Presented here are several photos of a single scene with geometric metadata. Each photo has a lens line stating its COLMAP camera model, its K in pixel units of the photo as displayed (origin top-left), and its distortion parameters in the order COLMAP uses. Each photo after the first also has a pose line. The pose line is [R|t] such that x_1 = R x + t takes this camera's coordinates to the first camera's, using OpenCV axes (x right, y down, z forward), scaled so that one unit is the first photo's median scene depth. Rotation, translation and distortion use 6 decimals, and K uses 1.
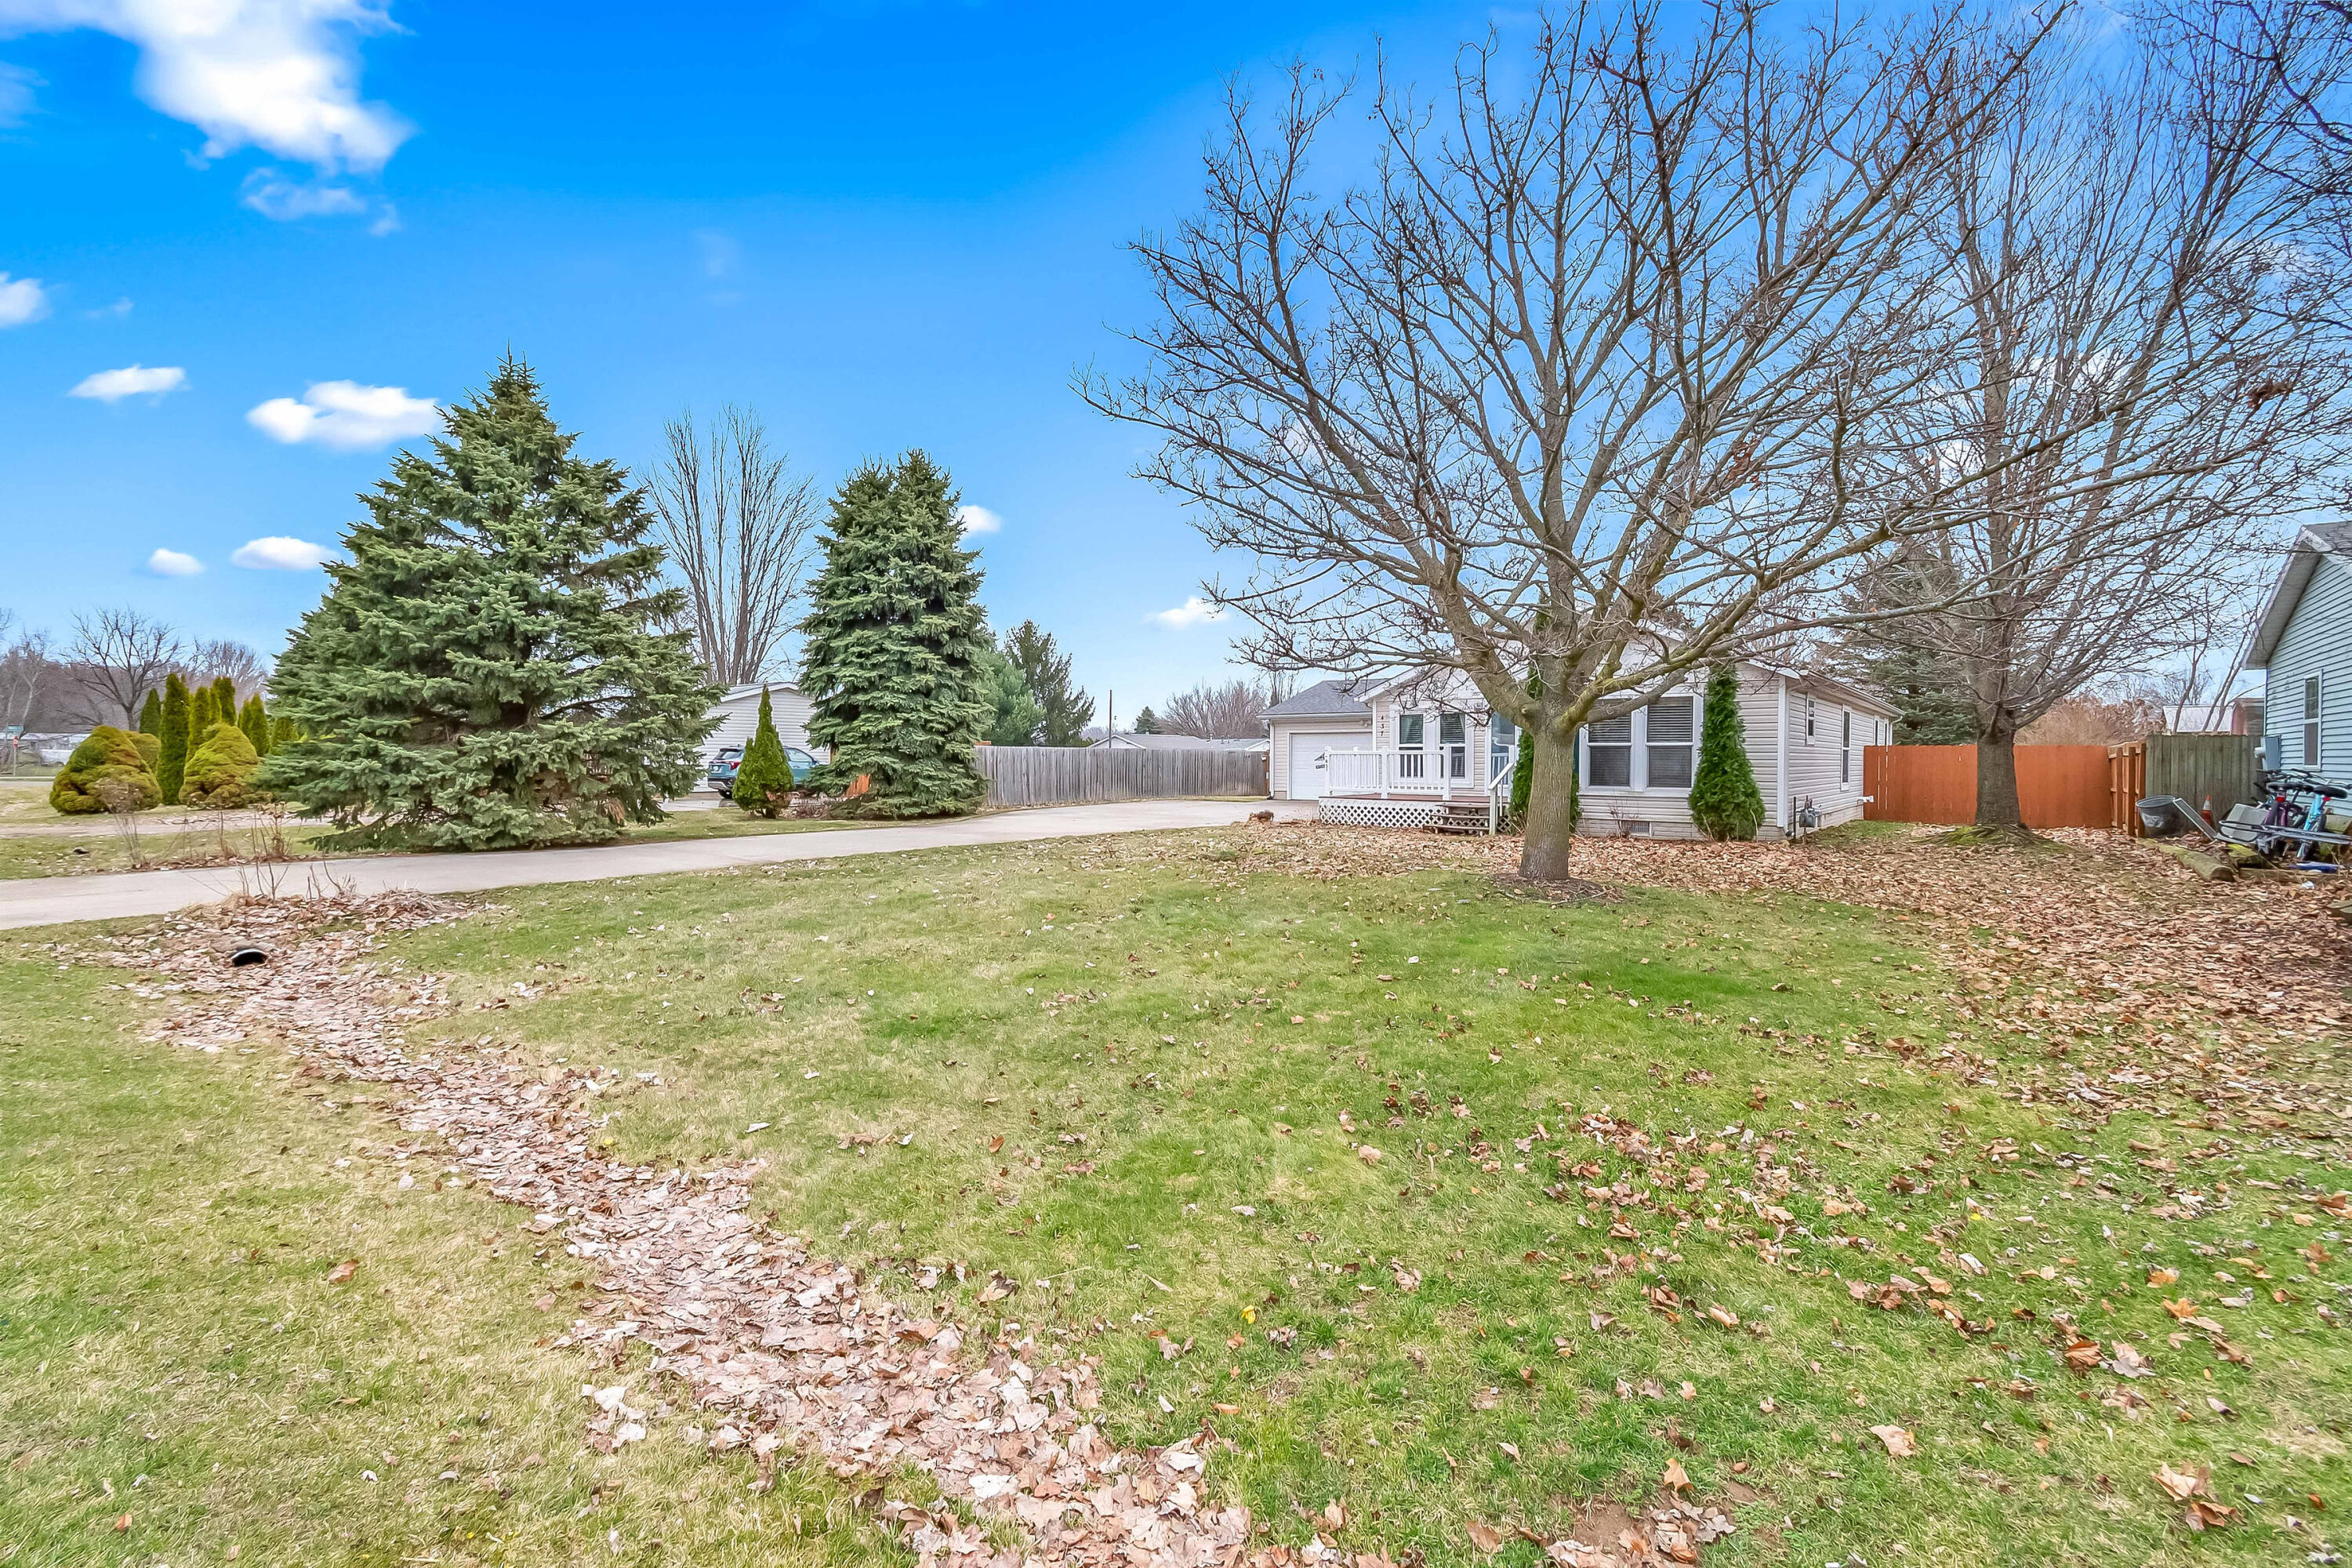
lens RADIAL K [[1036.7, 0, 1128.2], [0, 1036.7, 772.5], [0, 0, 1]] dist [0.005969, -0.006456]
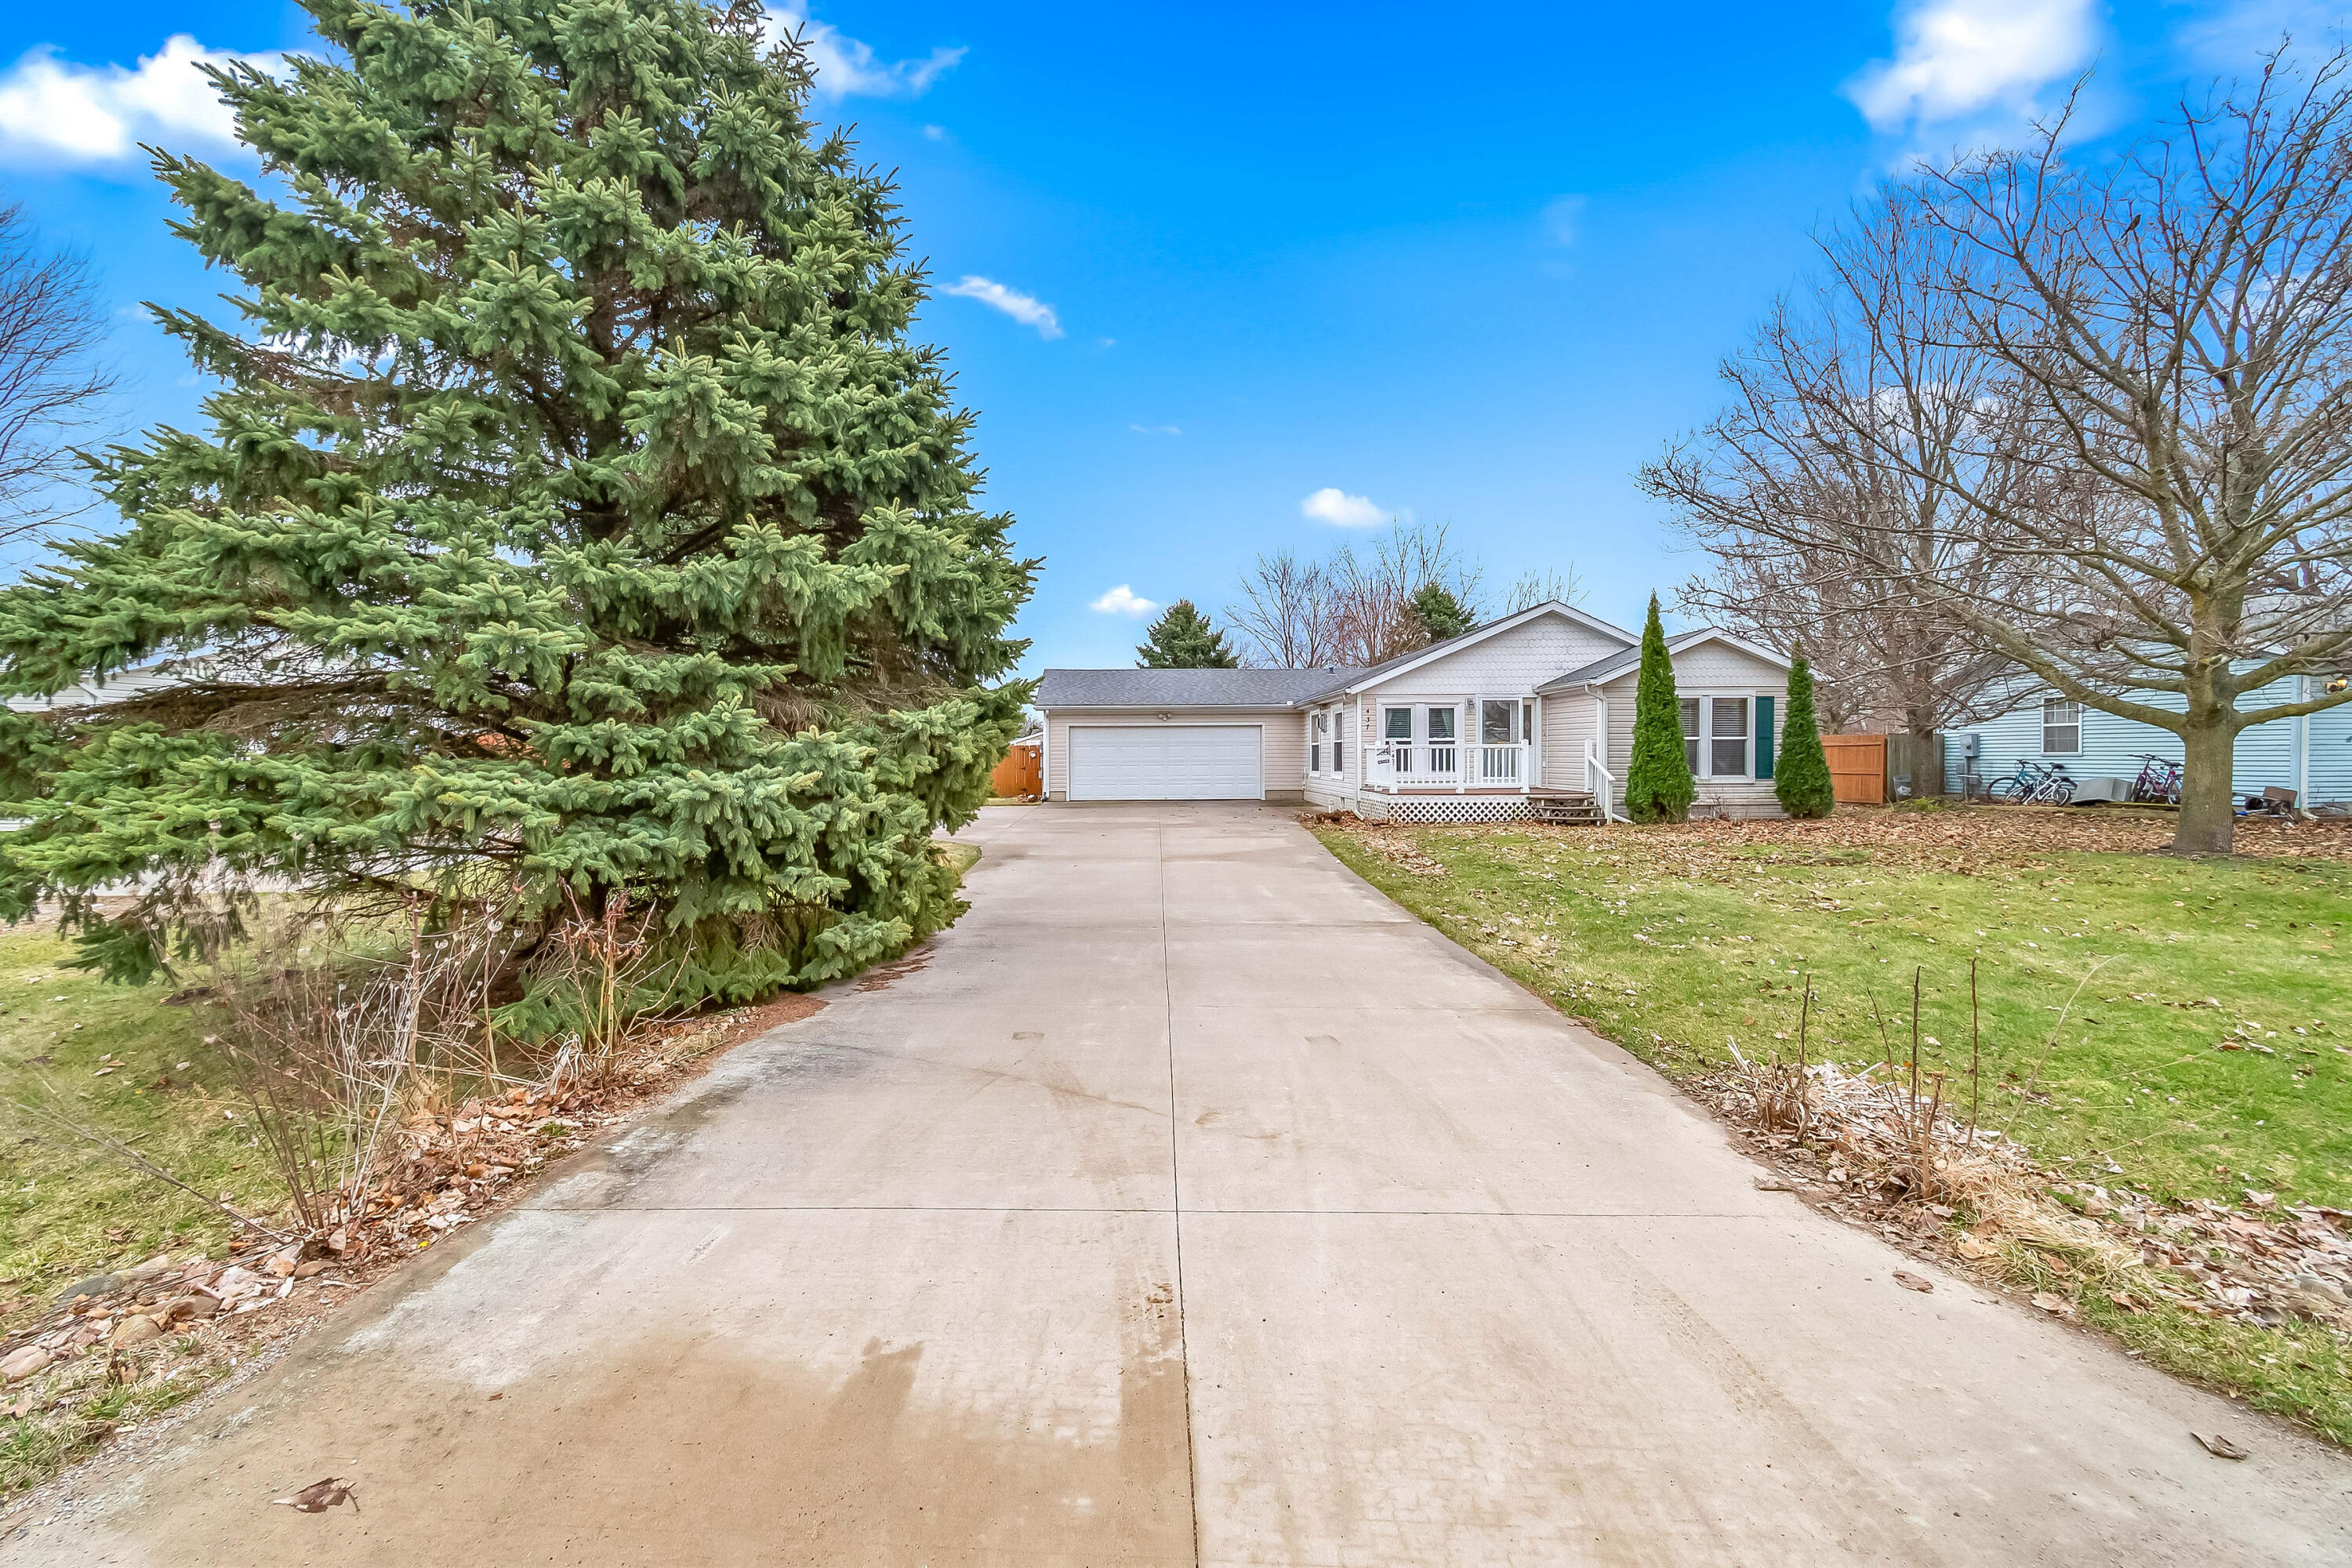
lens RADIAL K [[1036.7, 0, 1128.2], [0, 1036.7, 772.5], [0, 0, 1]] dist [0.005969, -0.006456]
pose [[0.750540, -0.017143, 0.660602, -0.529112], [0.017036, 0.999833, 0.006591, -0.005285], [-0.660605, 0.006307, 0.750707, 0.390445]]
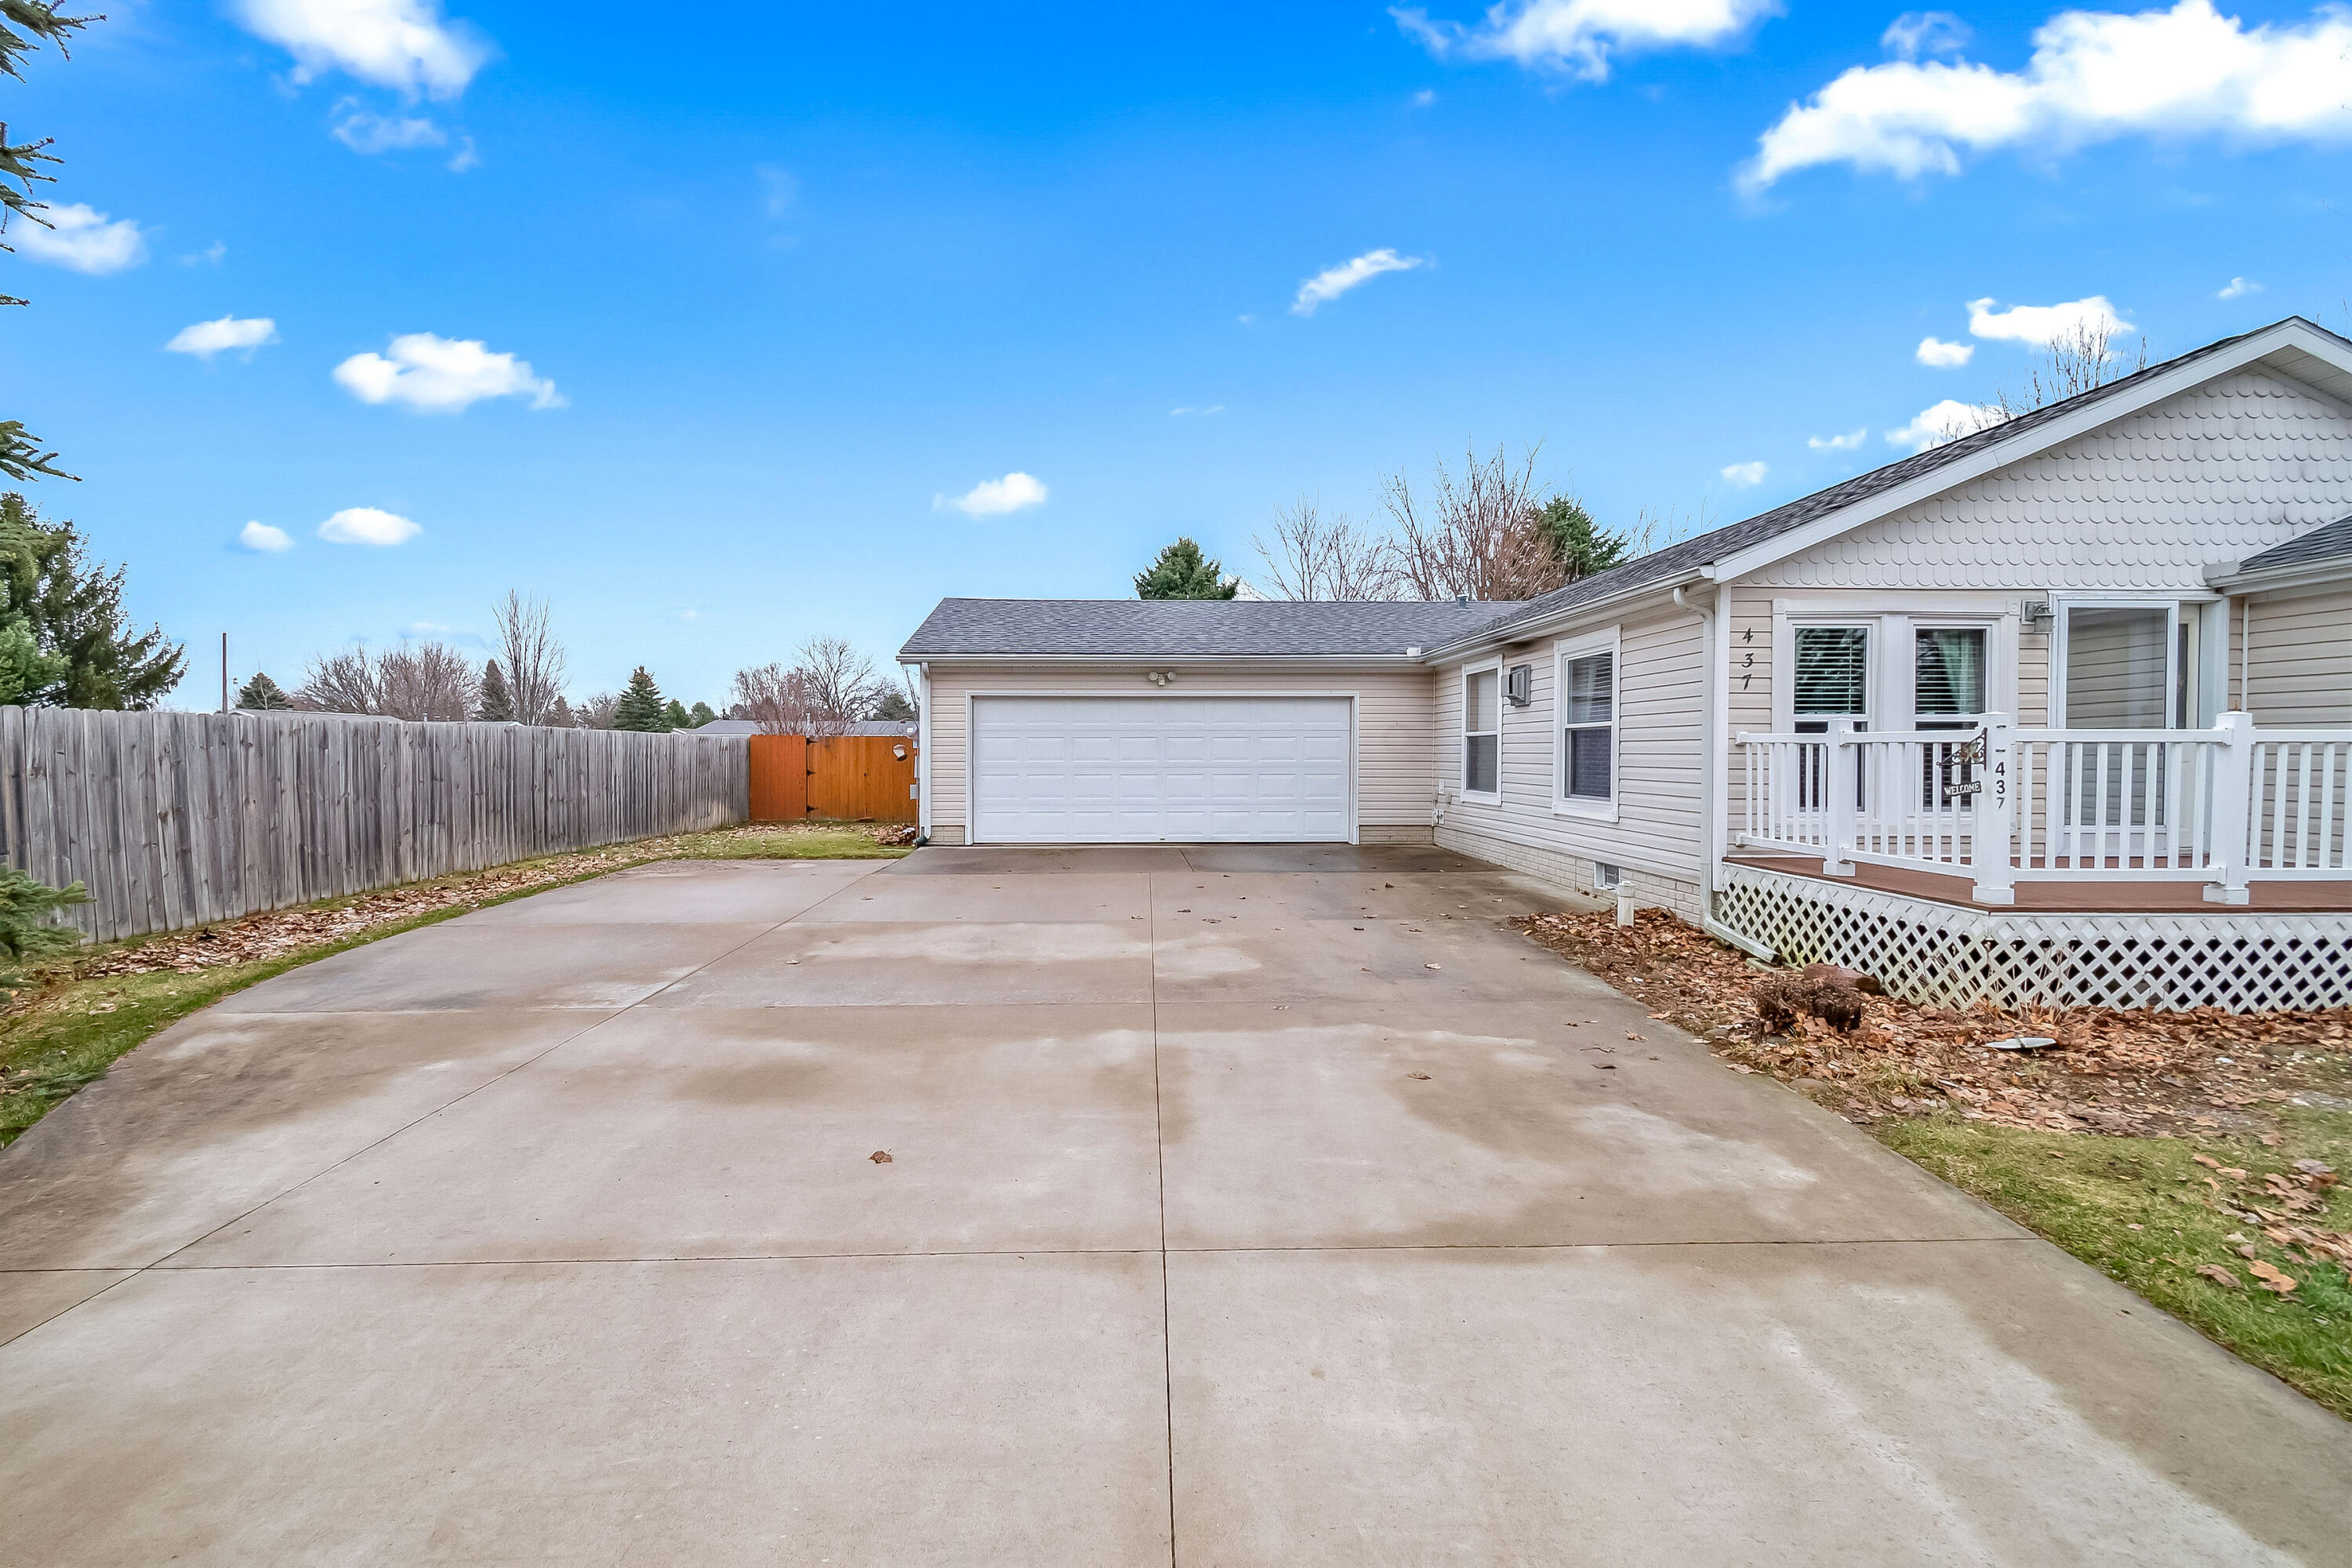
lens RADIAL K [[1036.7, 0, 1128.2], [0, 1036.7, 772.5], [0, 0, 1]] dist [0.005969, -0.006456]
pose [[0.744097, -0.016790, 0.667861, -0.124446], [0.012305, 0.999859, 0.011427, -0.013695], [-0.667959, -0.000285, 0.744198, 0.823682]]
